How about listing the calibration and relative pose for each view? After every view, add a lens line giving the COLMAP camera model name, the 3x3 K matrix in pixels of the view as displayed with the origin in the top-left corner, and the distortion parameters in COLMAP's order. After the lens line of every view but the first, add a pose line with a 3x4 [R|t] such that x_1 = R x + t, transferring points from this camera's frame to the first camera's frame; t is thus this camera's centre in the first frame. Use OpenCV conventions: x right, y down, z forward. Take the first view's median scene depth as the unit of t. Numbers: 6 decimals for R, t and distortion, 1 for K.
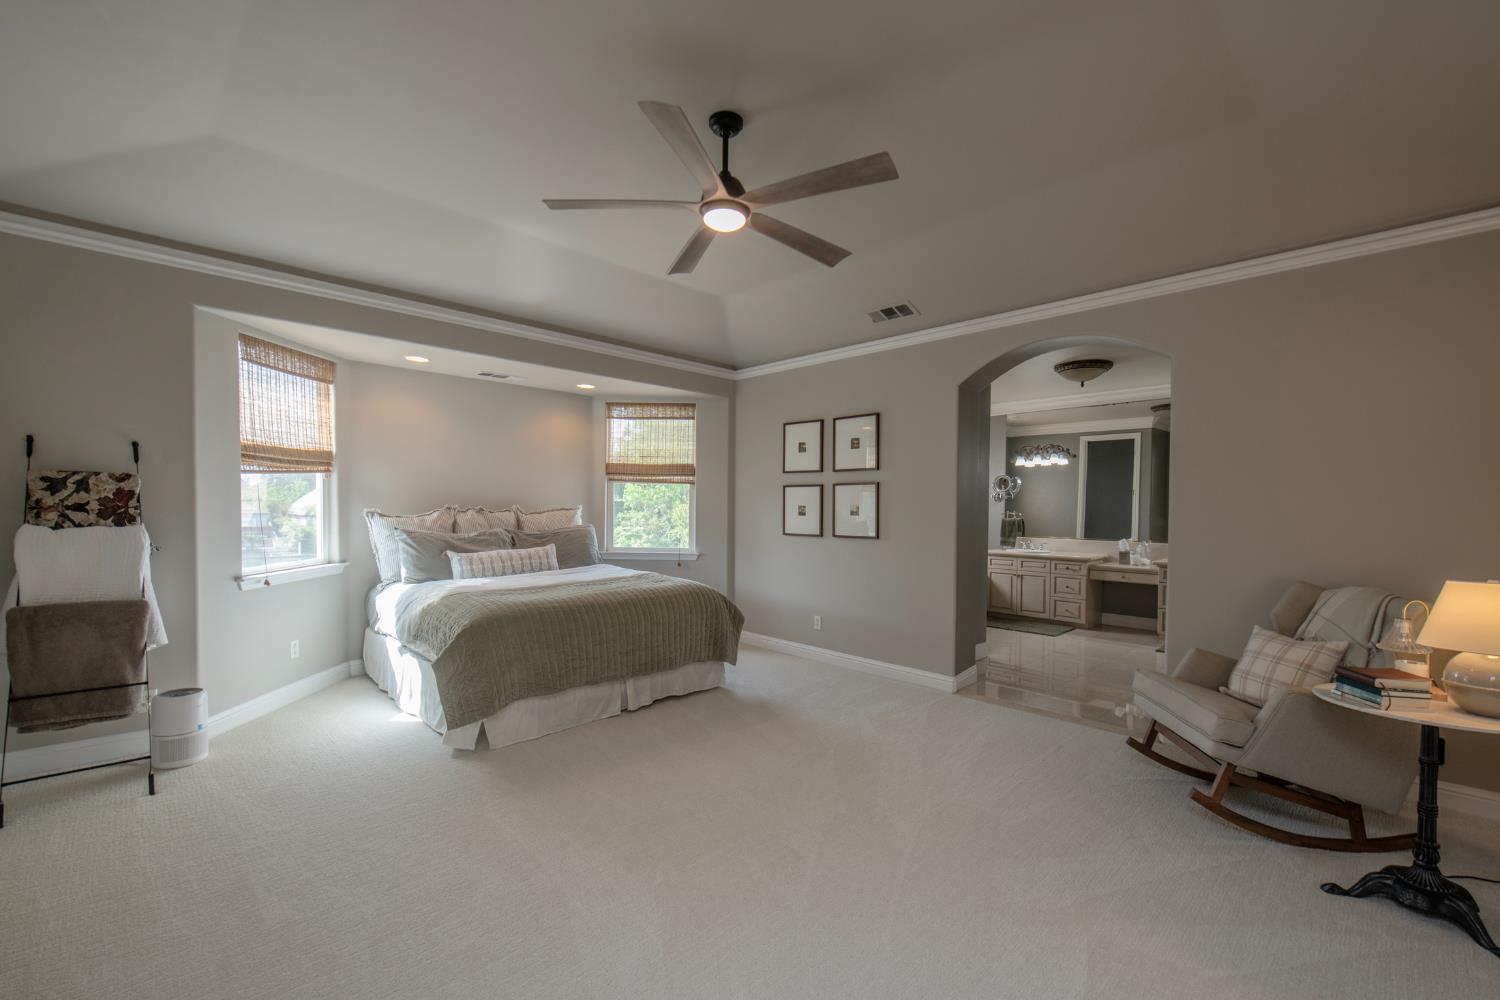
lens RADIAL K [[631.2, 0, 750.0], [0, 631.2, 500.0], [0, 0, 1]] dist [-0.000080, -0.000073]
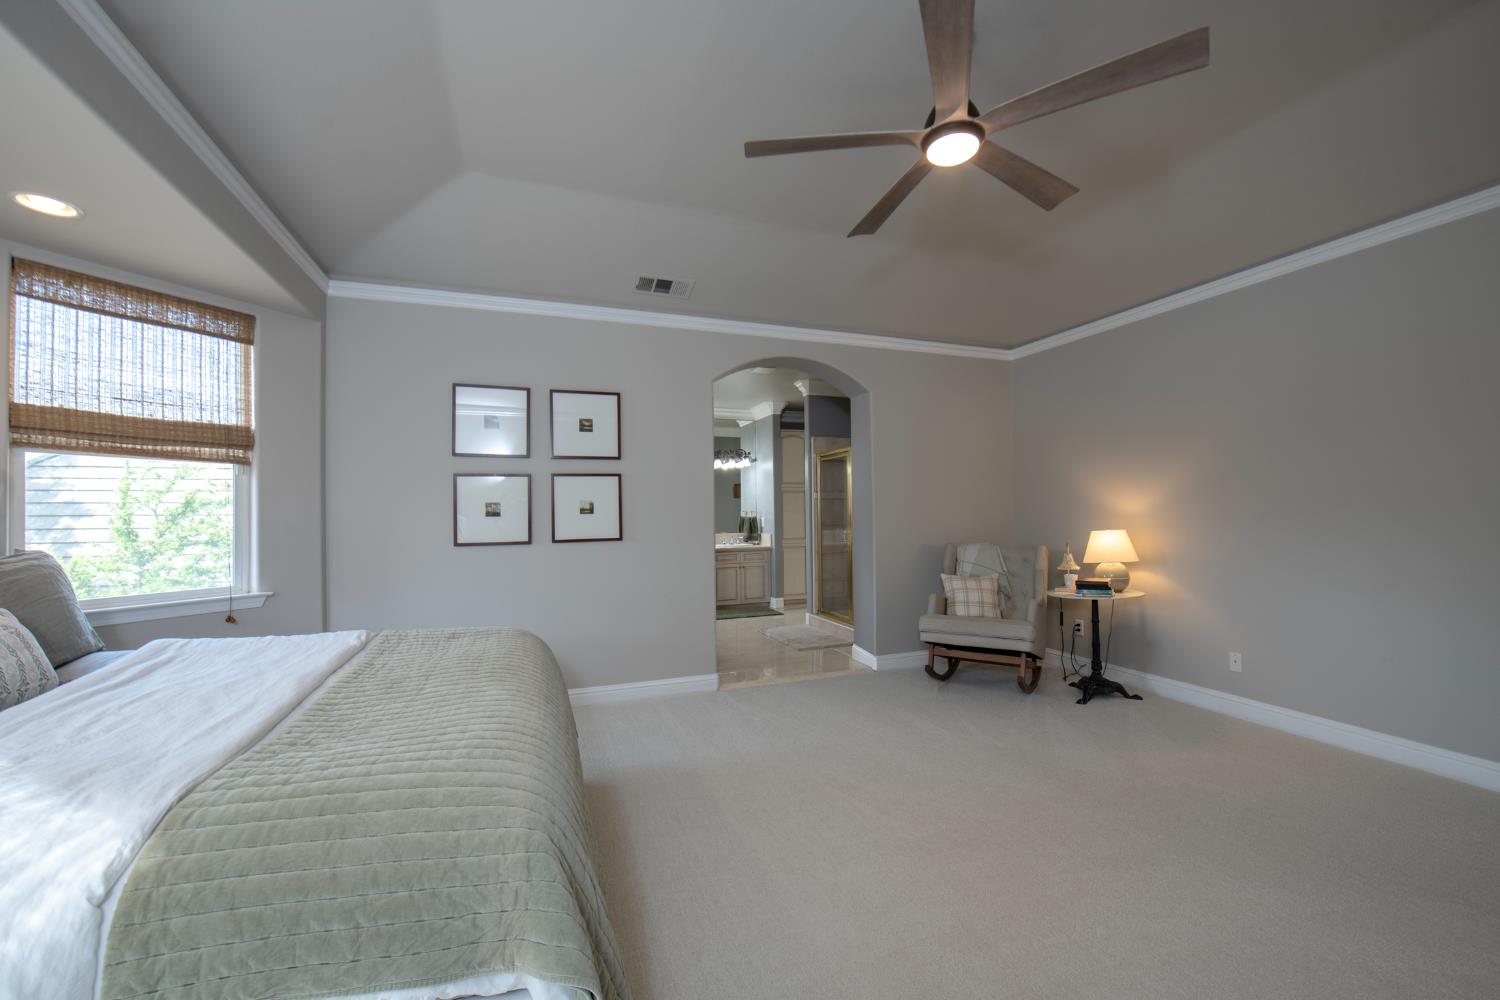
lens RADIAL K [[631.2, 0, 750.0], [0, 631.2, 500.0], [0, 0, 1]] dist [-0.000080, -0.000073]
pose [[0.409512, 0.006229, 0.912284, -0.456187], [0.009376, 0.999895, -0.011036, 0.016362], [-0.912257, 0.013073, 0.409410, 0.442890]]
